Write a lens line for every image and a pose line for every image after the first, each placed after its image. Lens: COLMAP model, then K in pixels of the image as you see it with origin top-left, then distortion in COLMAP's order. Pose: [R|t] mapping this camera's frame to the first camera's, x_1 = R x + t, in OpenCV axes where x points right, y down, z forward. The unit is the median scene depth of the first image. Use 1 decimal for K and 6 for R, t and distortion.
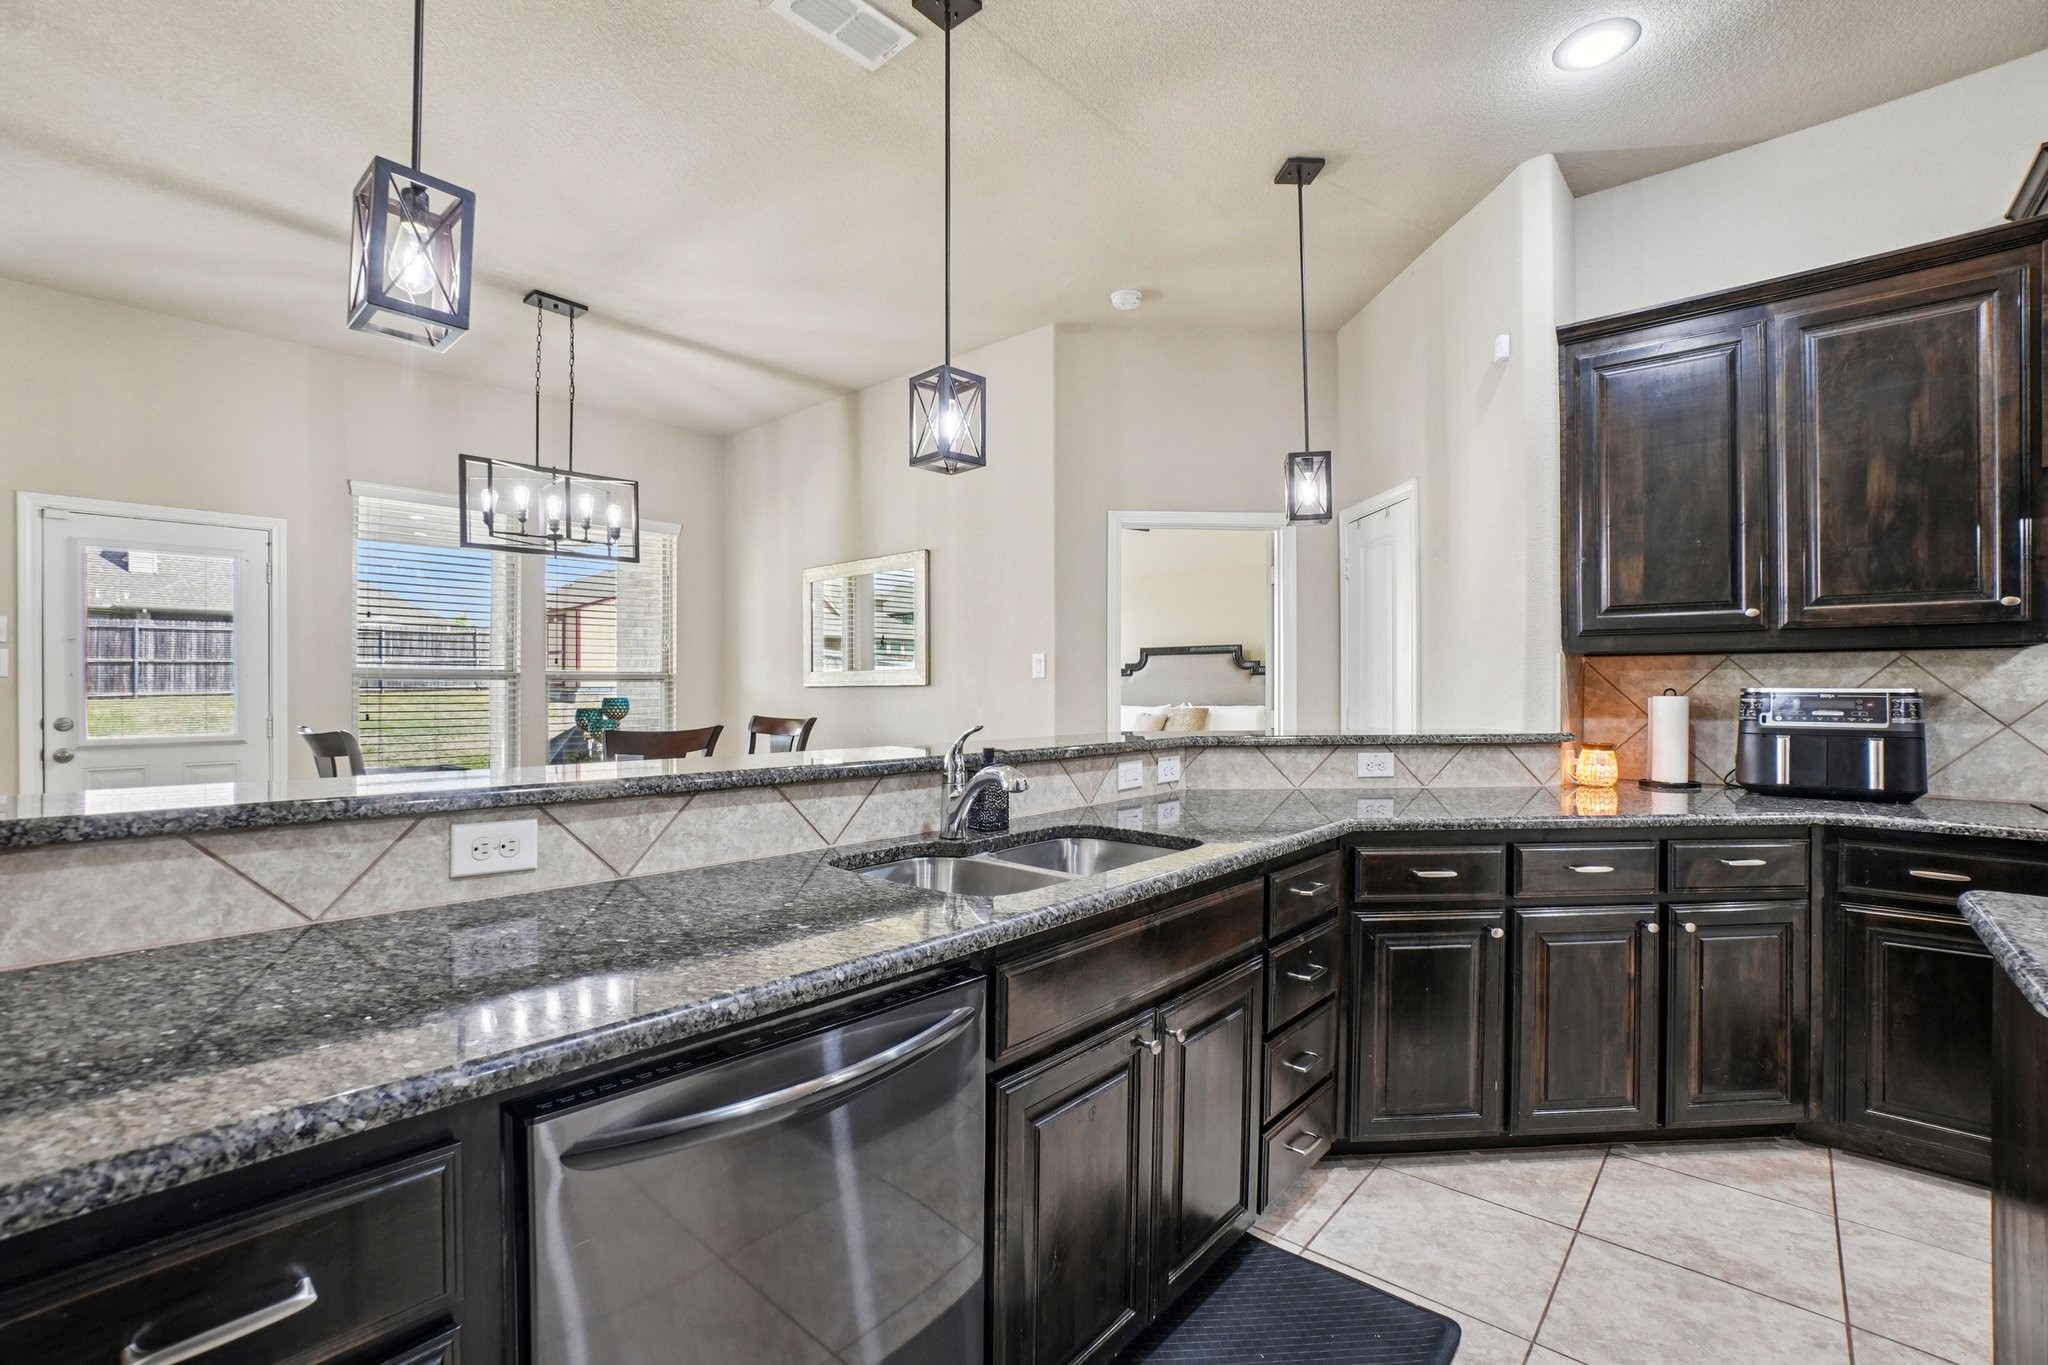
lens RADIAL K [[921.0, 0, 1003.2], [0, 921.0, 677.9], [0, 0, 1]] dist [-0.061111, 0.020717]
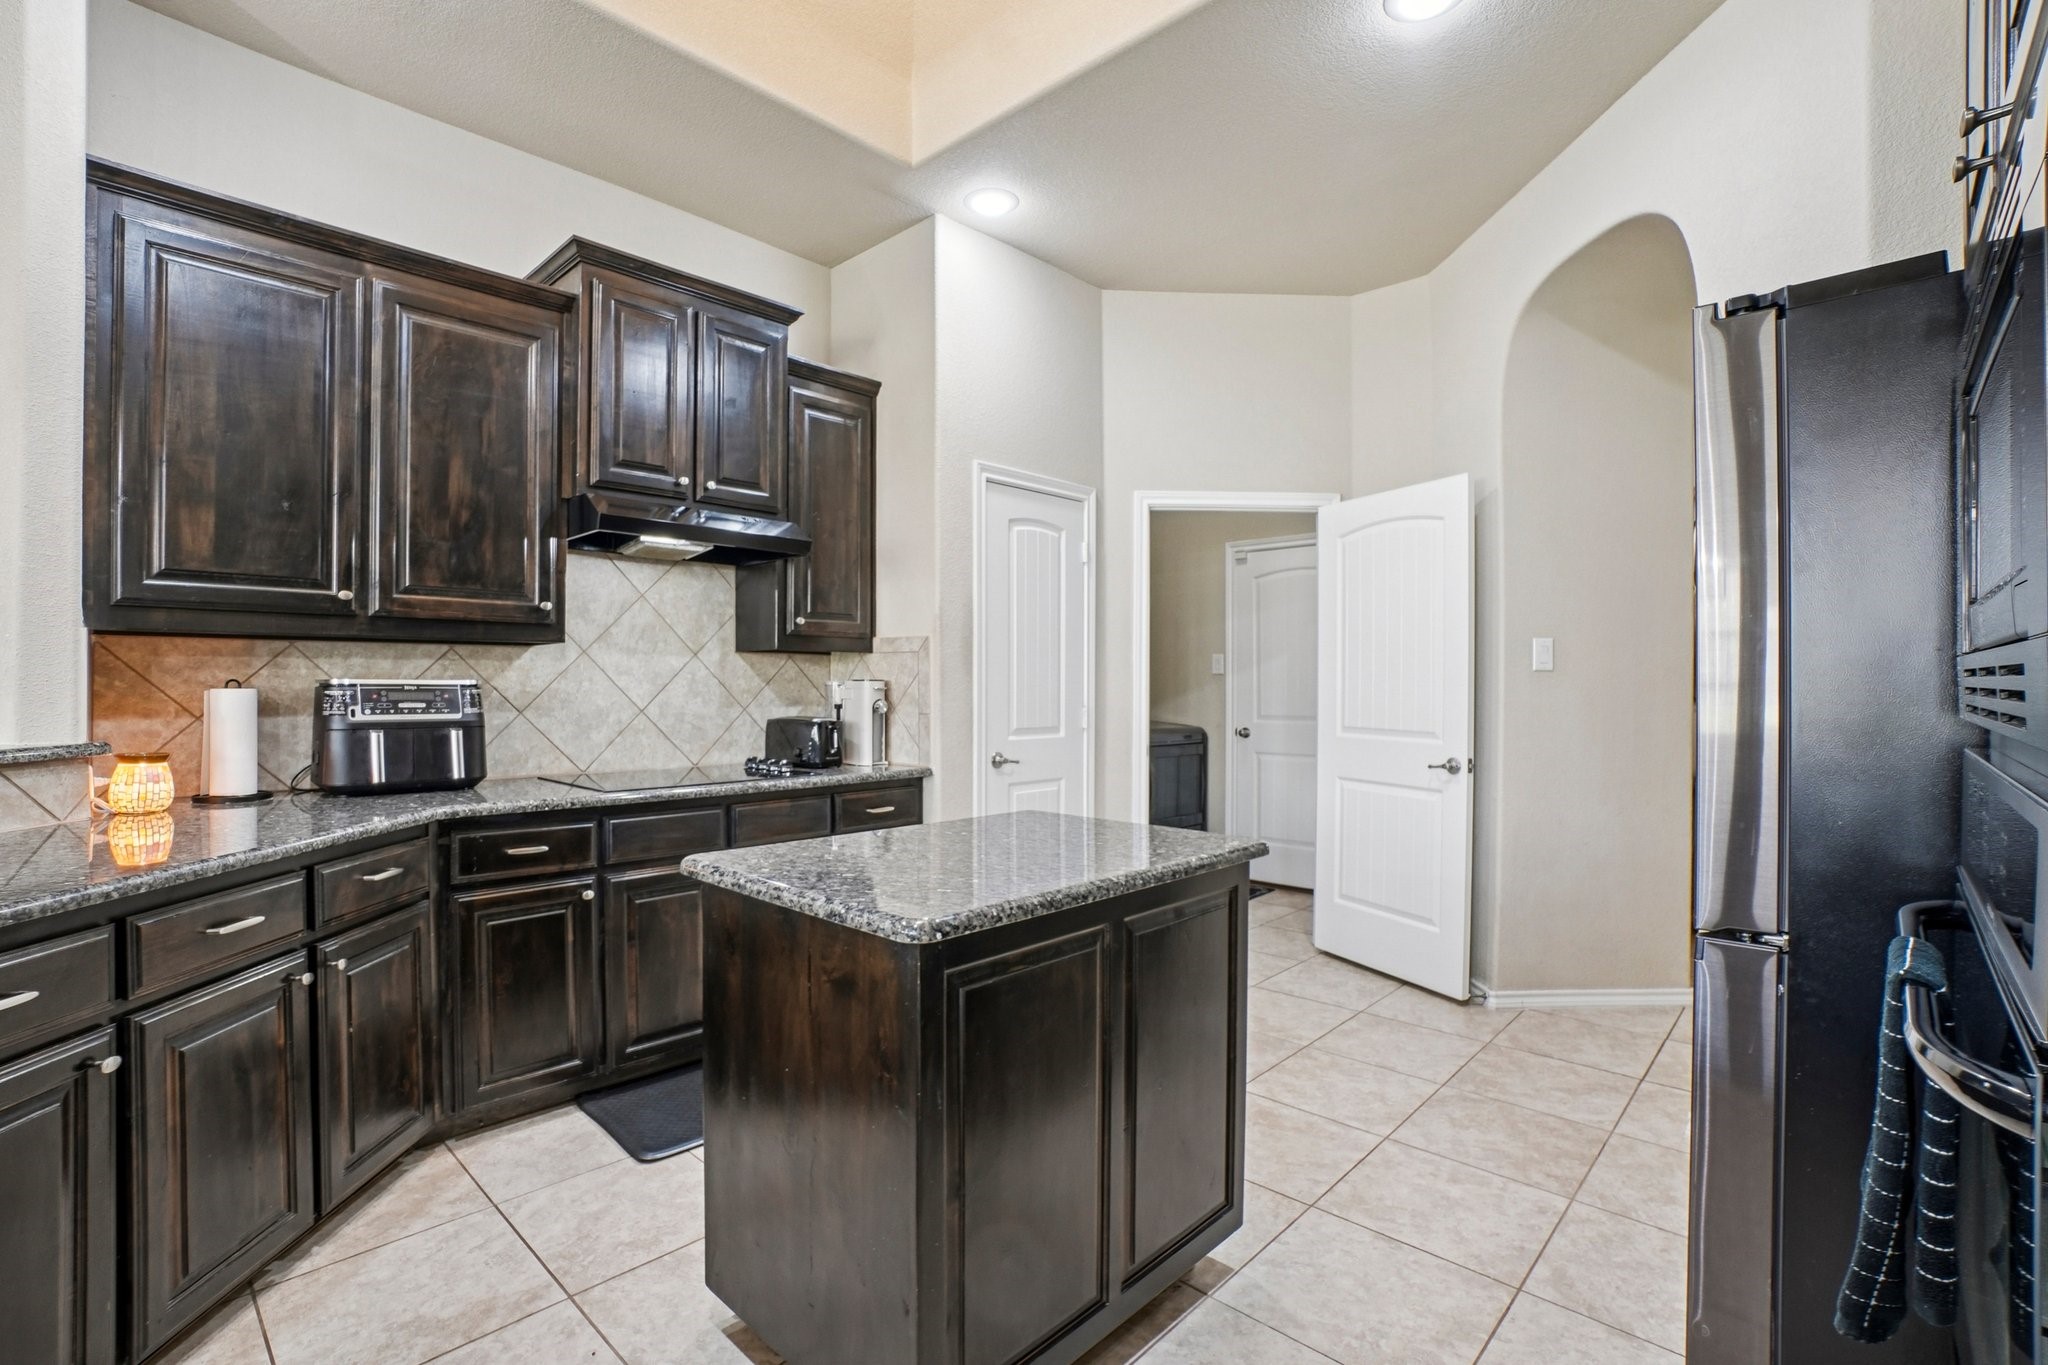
lens RADIAL K [[921.0, 0, 1002.4], [0, 921.0, 687.1], [0, 0, 1]] dist [-0.061111, 0.020717]
pose [[0.037884, -0.004401, 0.999272, -0.037682], [-0.014245, 0.999886, 0.004944, 0.005277], [-0.999181, -0.014422, 0.037817, 0.298851]]
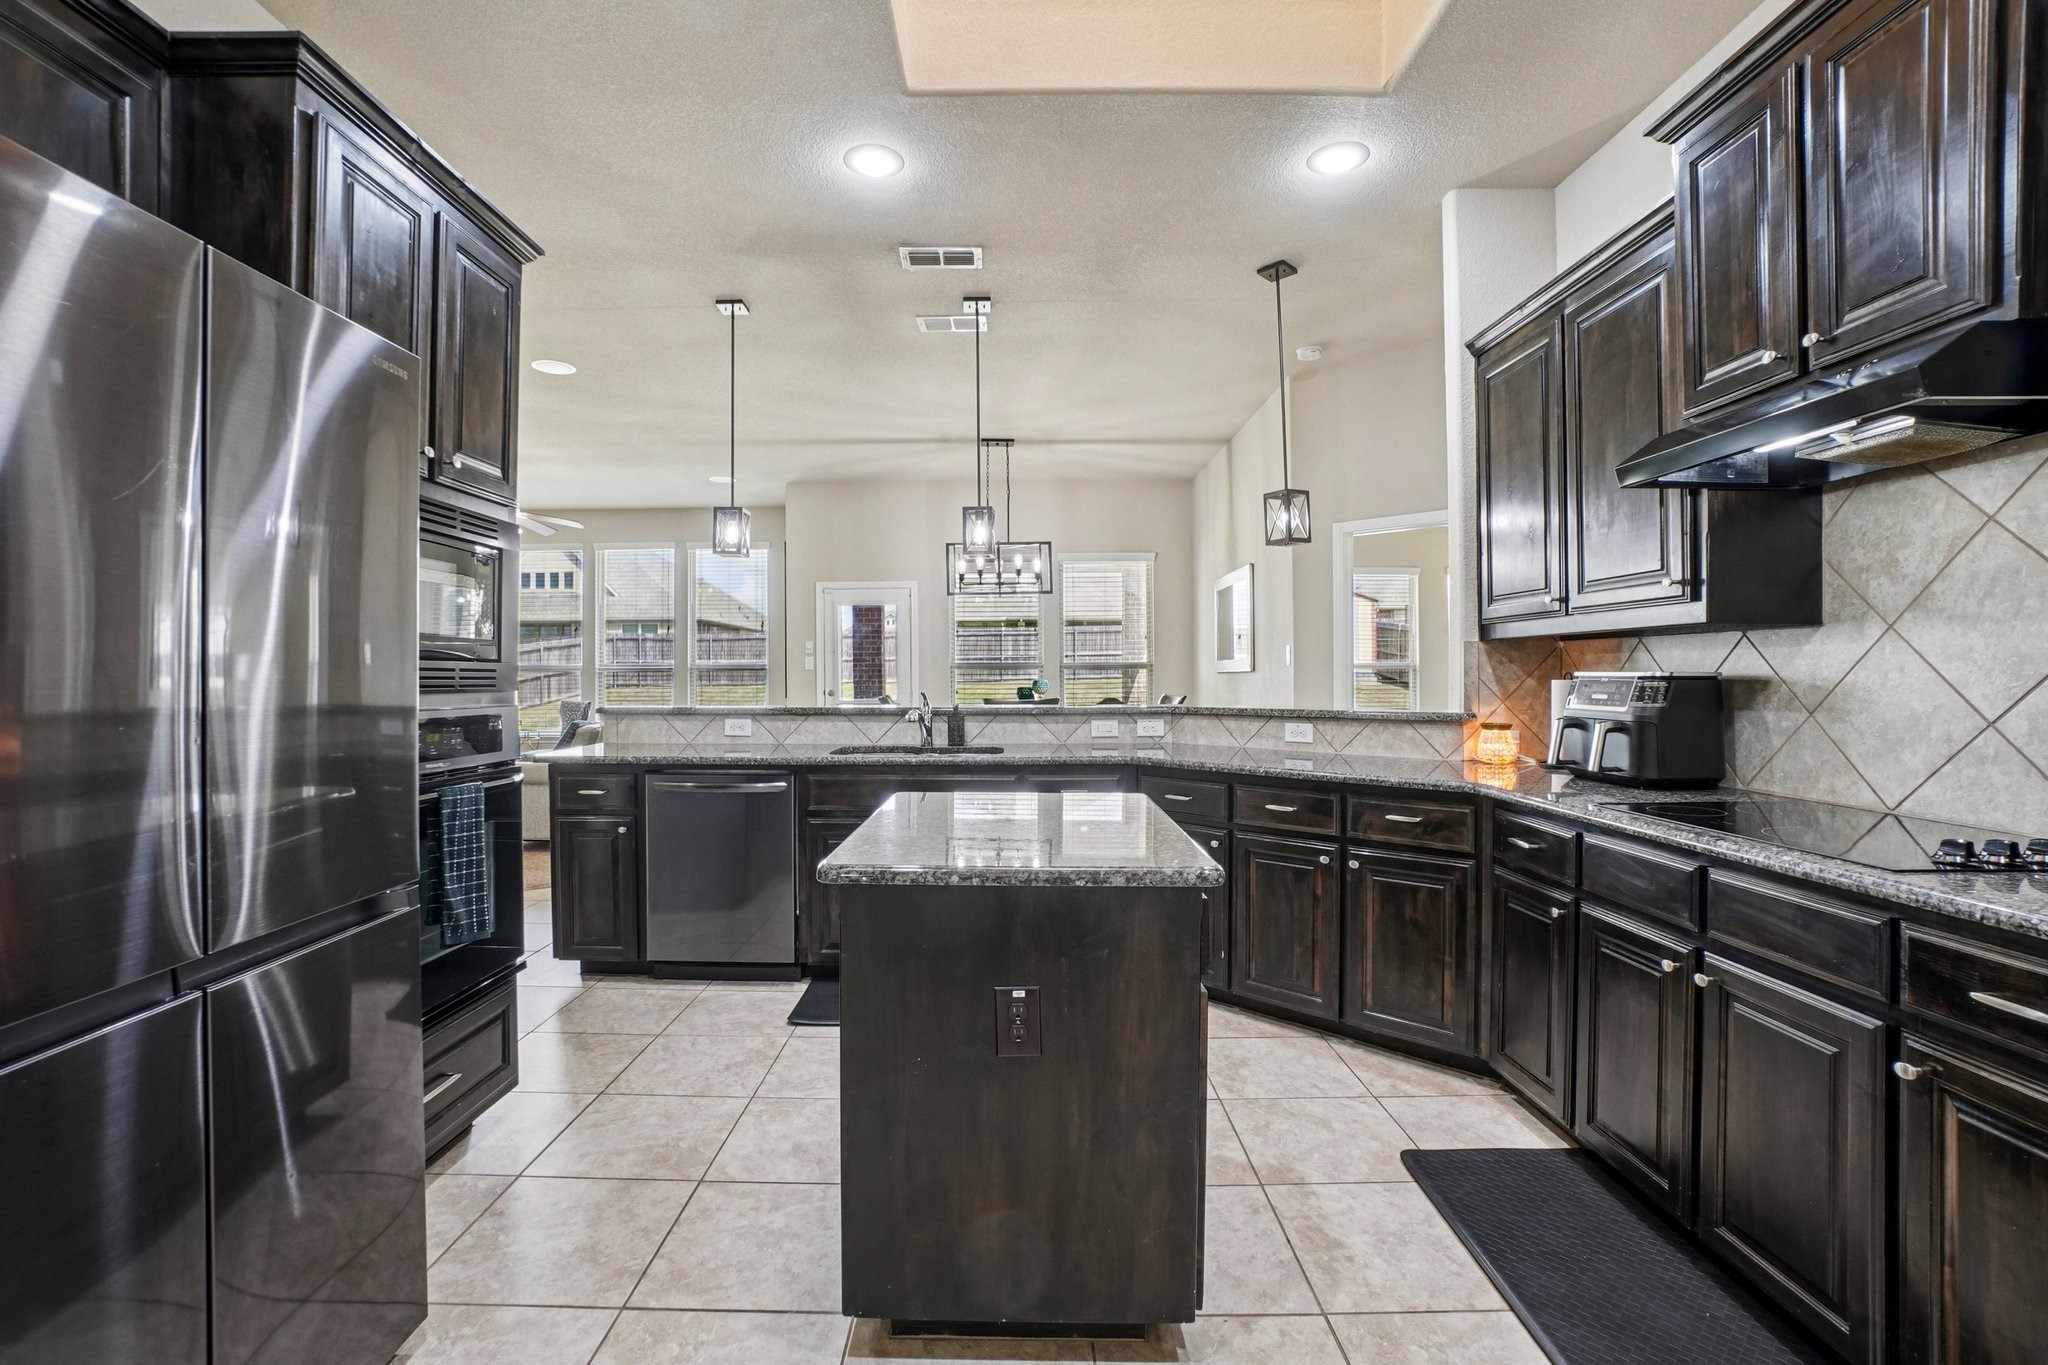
lens RADIAL K [[921.0, 0, 1008.4], [0, 921.0, 670.4], [0, 0, 1]] dist [-0.061111, 0.020717]
pose [[0.664381, -0.004749, -0.747379, 1.192061], [0.010267, 0.999943, 0.002773, 0.000198], [0.747323, -0.009516, 0.664393, -0.174972]]
